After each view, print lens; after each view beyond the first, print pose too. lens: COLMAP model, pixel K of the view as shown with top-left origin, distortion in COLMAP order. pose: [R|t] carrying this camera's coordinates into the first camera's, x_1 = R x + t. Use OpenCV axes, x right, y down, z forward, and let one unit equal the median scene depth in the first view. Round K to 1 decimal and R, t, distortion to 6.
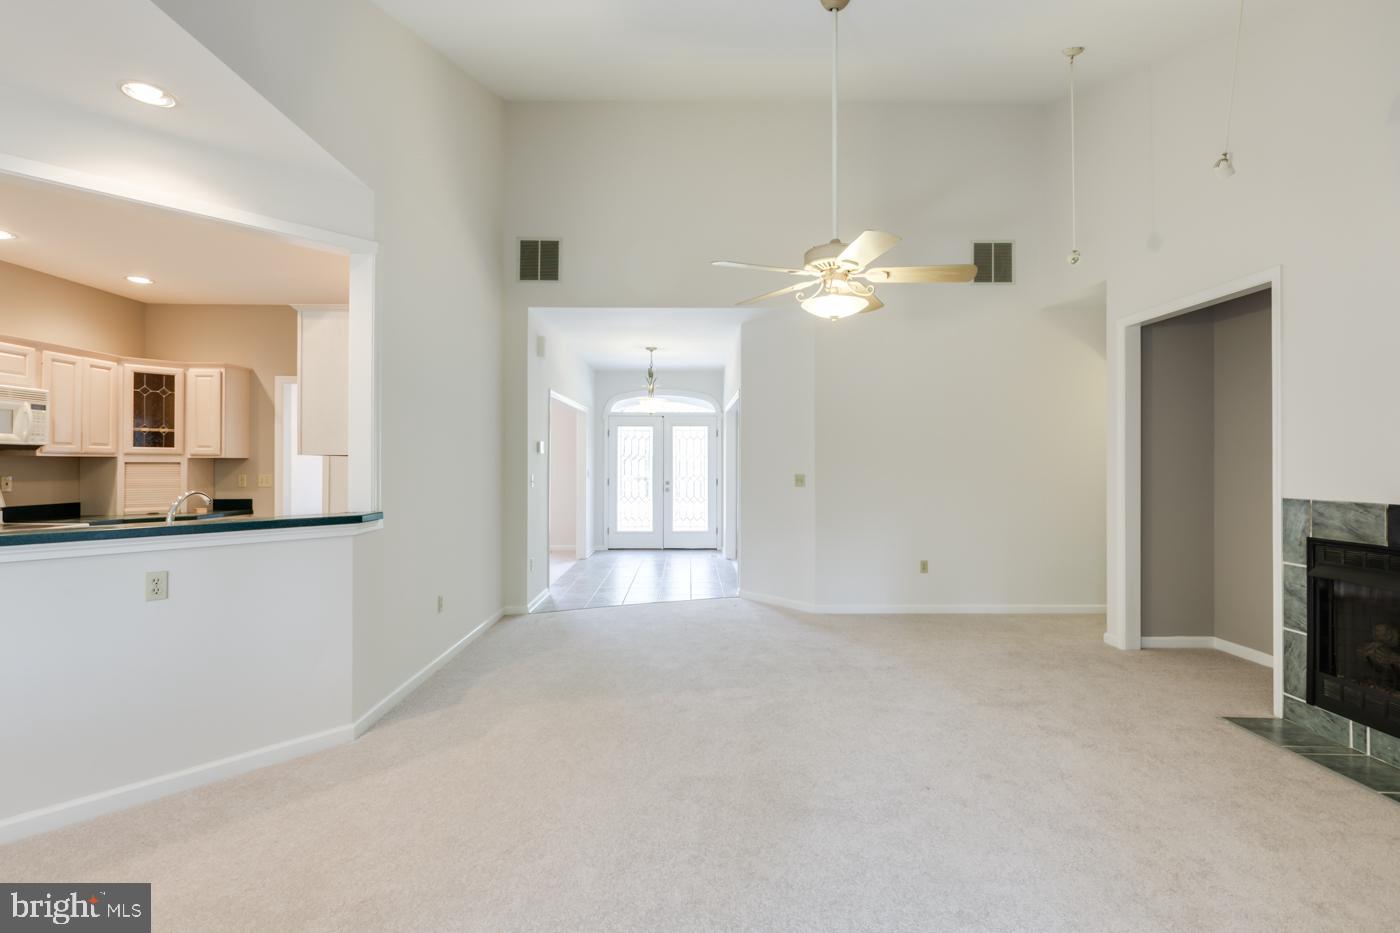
lens RADIAL K [[632.1, 0, 698.7], [0, 632.1, 459.9], [0, 0, 1]] dist [0.000891, 0.000229]
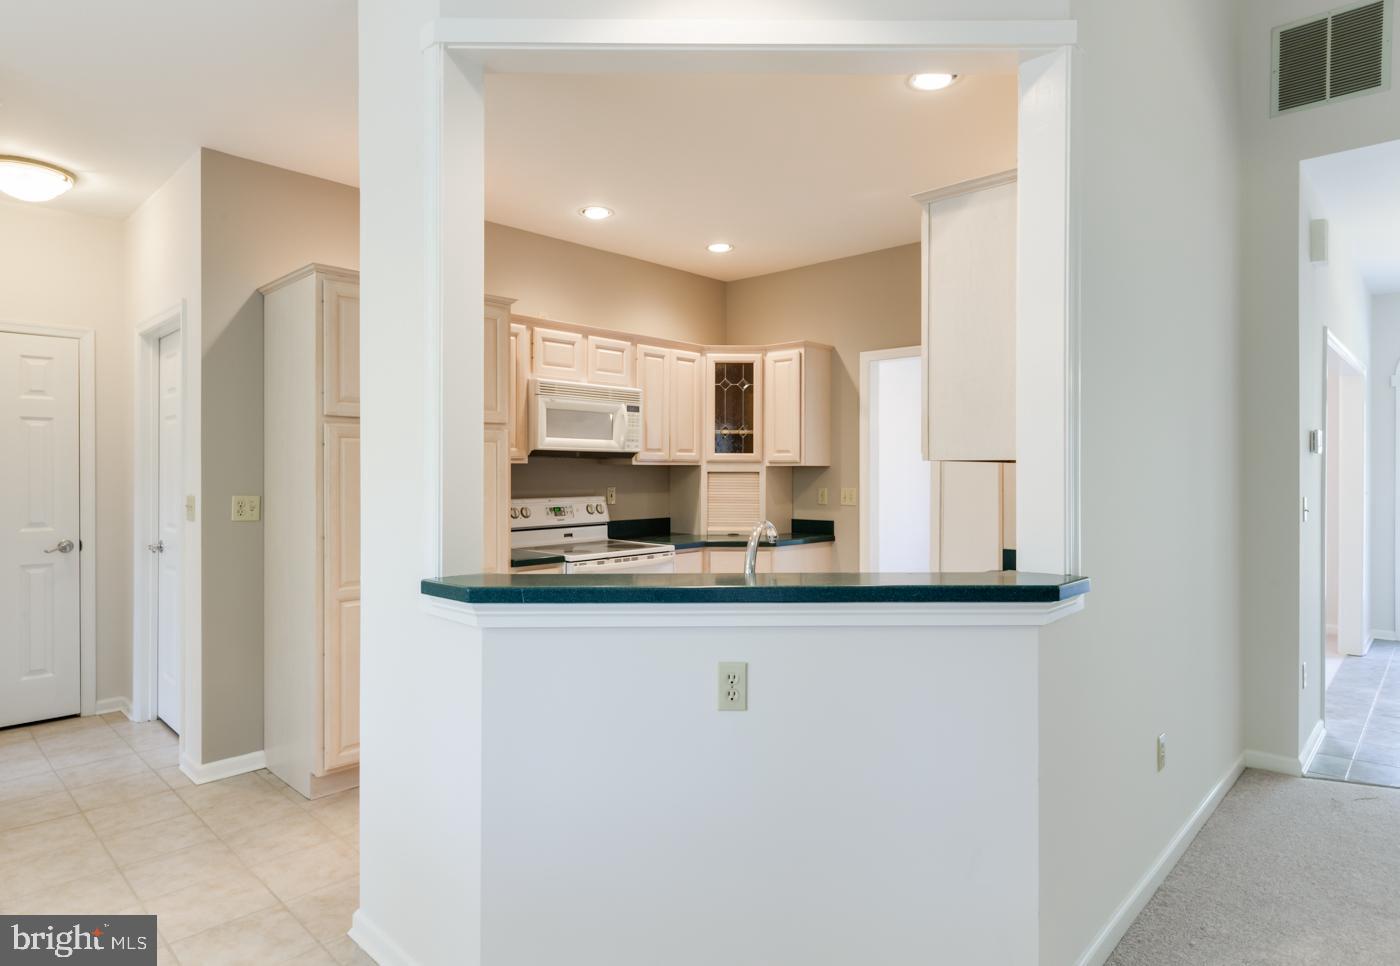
lens RADIAL K [[807.3, 0, 674.3], [0, 807.3, 476.7], [0, 0, 1]] dist [0.002157, 0.000704]
pose [[0.704850, 0.004922, -0.709339, -0.180426], [0.003401, 0.999941, 0.010319, -0.000907], [0.709348, -0.009686, 0.704792, 0.215682]]
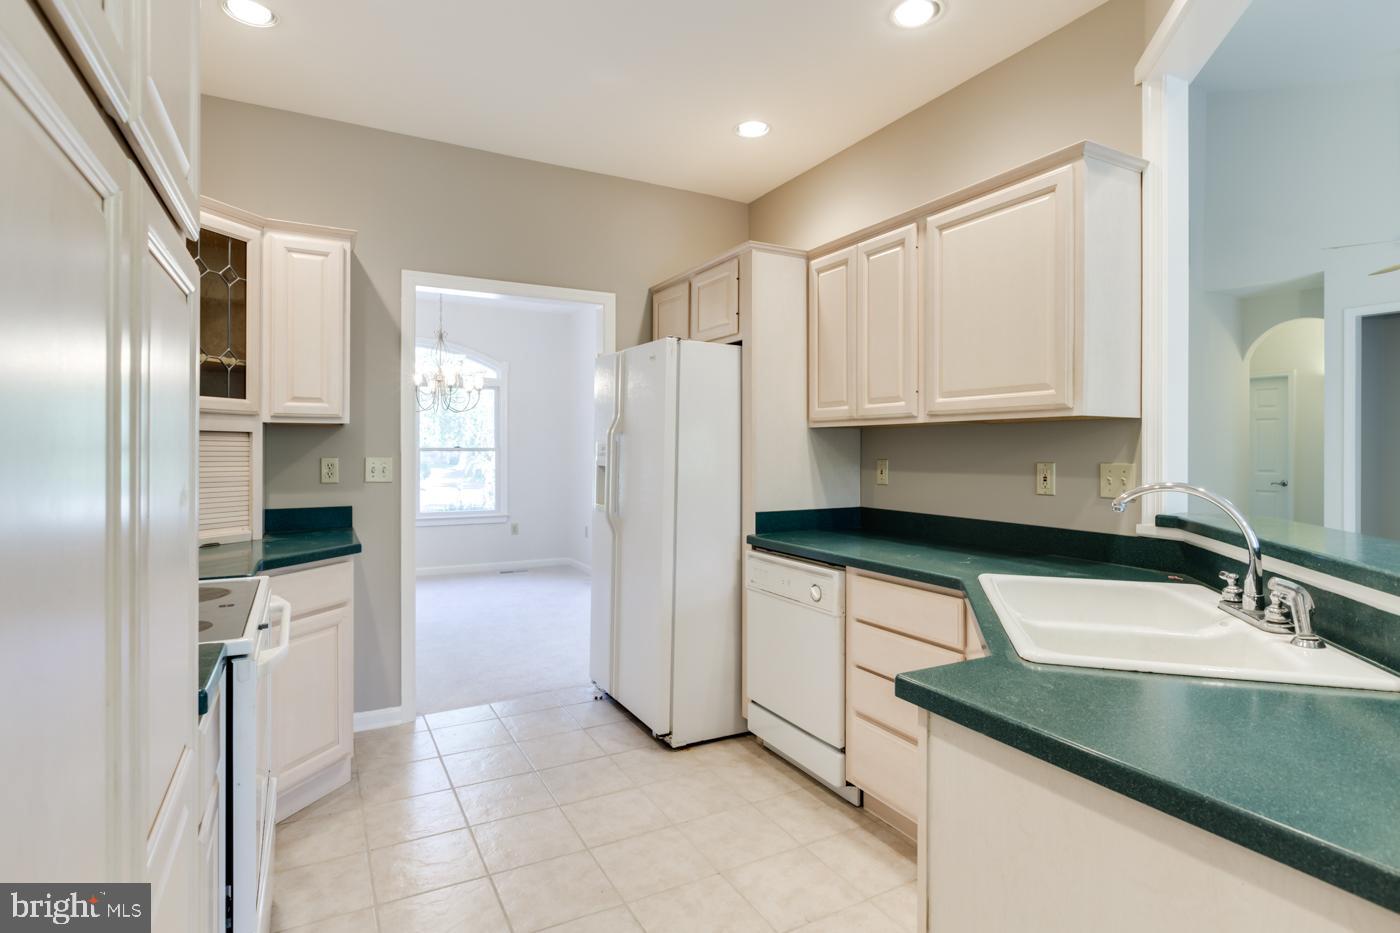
lens RADIAL K [[726.1, 0, 697.0], [0, 726.1, 448.9], [0, 0, 1]] dist [0.001177, 0.000418]
pose [[0.882599, 0.001989, 0.470123, -0.814742], [-0.005403, 0.999968, 0.005912, 0.012072], [-0.470096, -0.007759, 0.882581, 0.391304]]
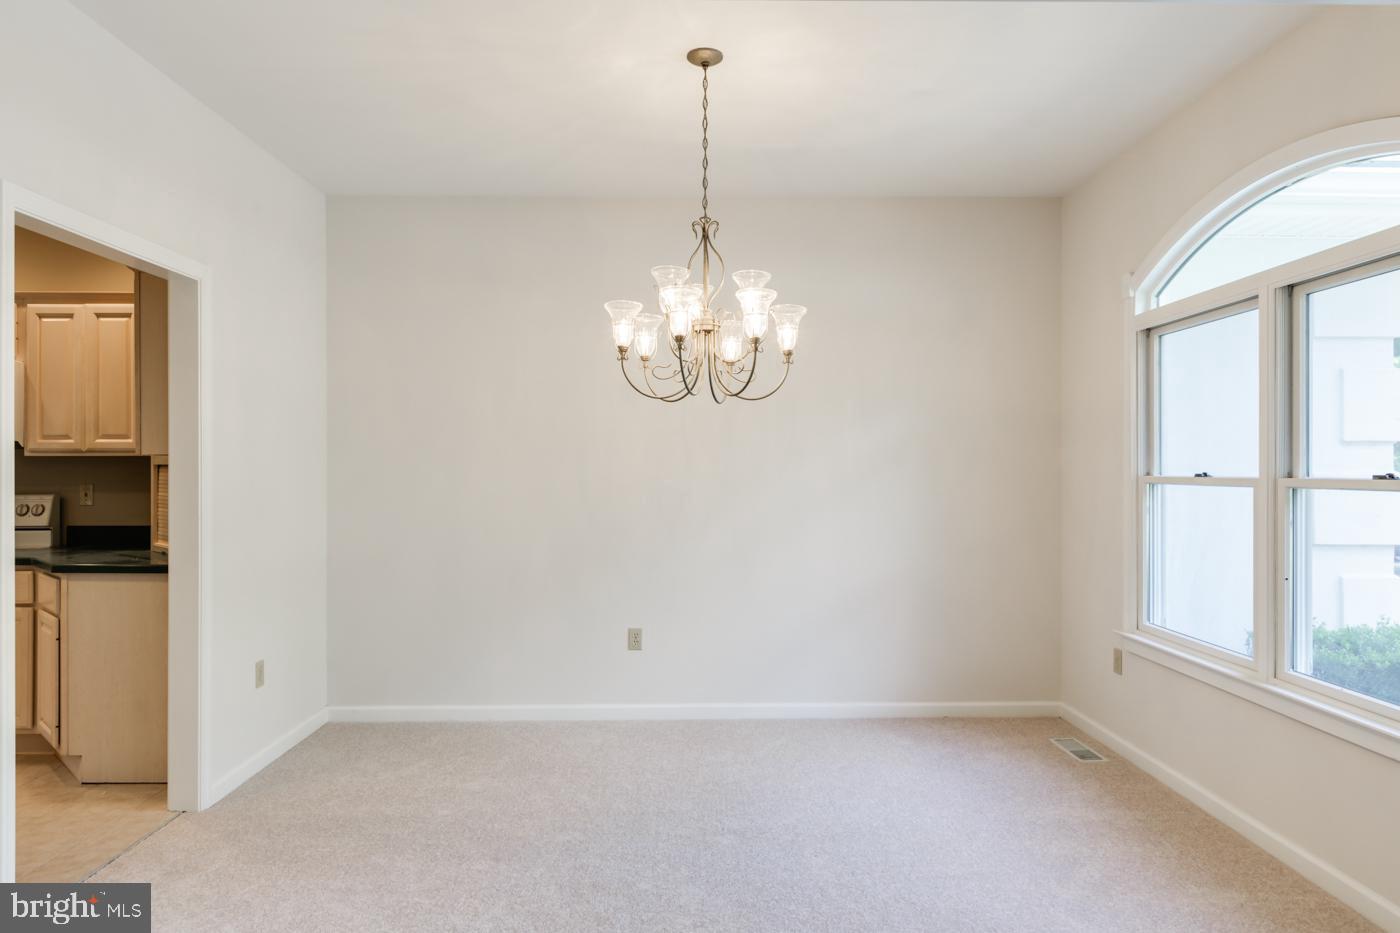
lens RADIAL K [[785.9, 0, 700.0], [0, 785.9, 466.5], [0, 0, 1]] dist [-0.035876, -0.000034]
pose [[0.018108, -0.006835, -0.999813, -0.157948], [0.005020, 0.999965, -0.006745, 0.012903], [0.999823, -0.004897, 0.018142, 1.487492]]
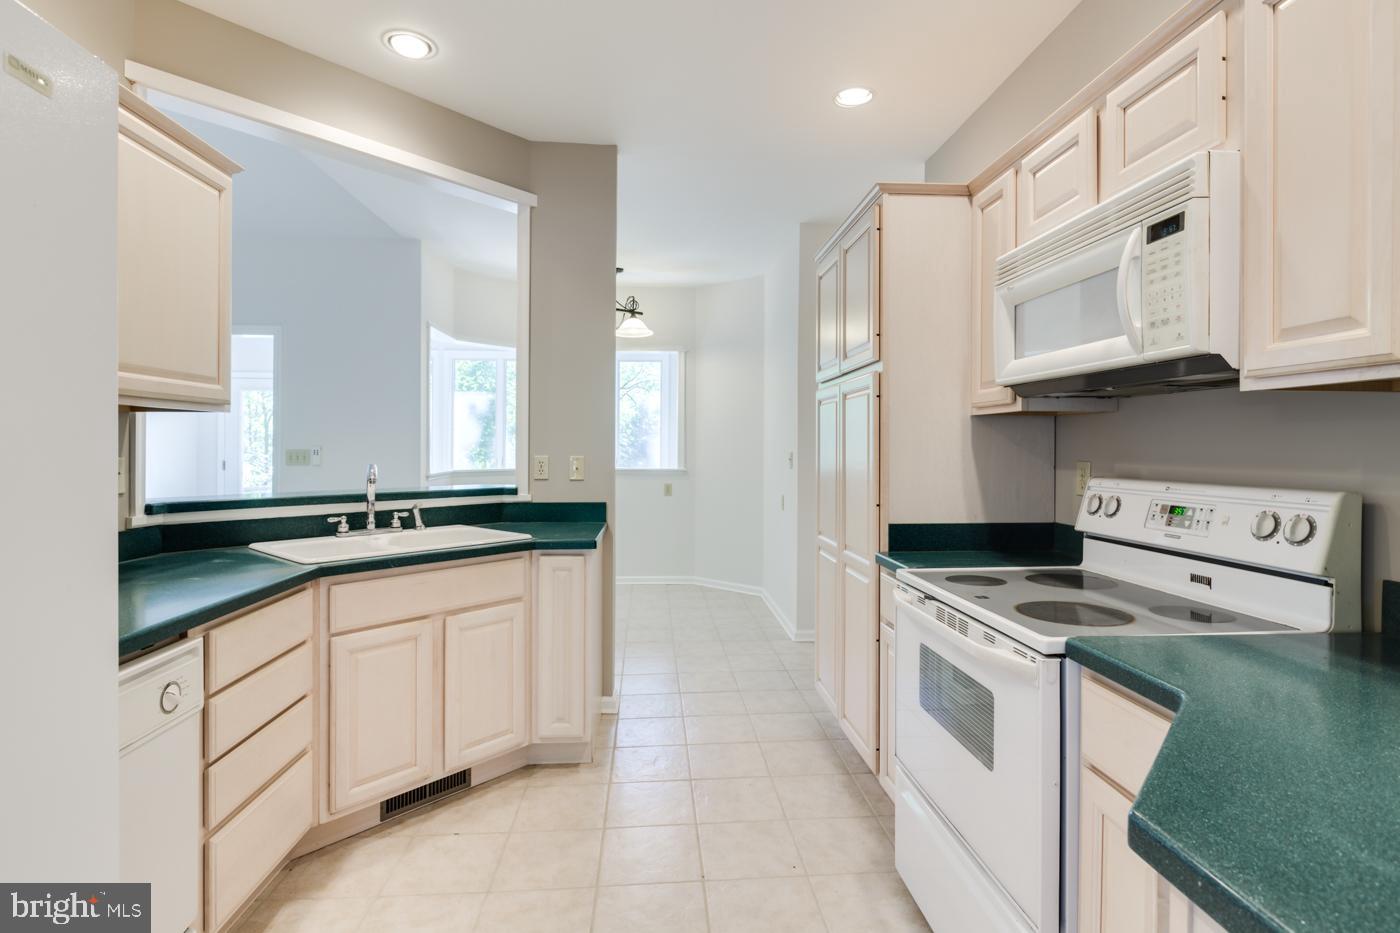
lens RADIAL K [[726.1, 0, 697.0], [0, 726.1, 448.9], [0, 0, 1]] dist [0.001177, 0.000418]
pose [[-0.999031, -0.004205, -0.043808, -0.683881], [-0.003996, 0.999980, -0.004855, 0.017993], [0.043828, -0.004675, -0.999028, 1.116856]]
